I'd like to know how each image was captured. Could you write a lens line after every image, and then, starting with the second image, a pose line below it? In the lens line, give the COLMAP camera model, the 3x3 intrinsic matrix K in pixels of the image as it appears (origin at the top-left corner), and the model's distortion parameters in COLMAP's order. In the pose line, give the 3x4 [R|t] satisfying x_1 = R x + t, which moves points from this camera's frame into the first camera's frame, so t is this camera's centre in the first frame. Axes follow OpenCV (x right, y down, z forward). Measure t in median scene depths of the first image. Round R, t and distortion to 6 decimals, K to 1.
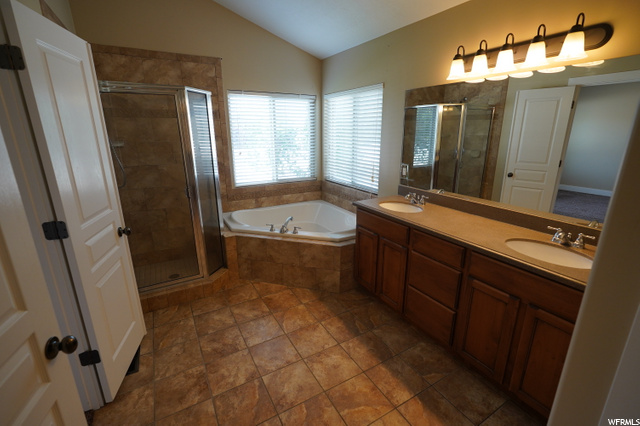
lens RADIAL K [[284.0, 0, 323.7], [0, 284.0, 211.7], [0, 0, 1]] dist [-0.008156, 0.001315]
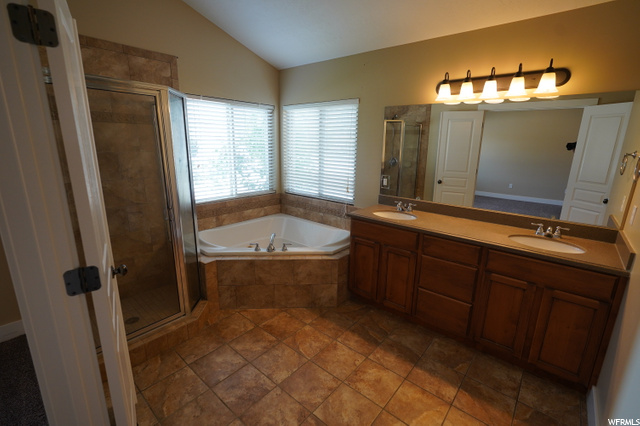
lens RADIAL K [[284.0, 0, 322.4], [0, 284.0, 211.9], [0, 0, 1]] dist [-0.008156, 0.001315]
pose [[0.943235, -0.060296, 0.326608, -0.325395], [0.071936, 0.997128, -0.023667, -0.022613], [-0.324243, 0.045818, 0.944864, 0.080069]]
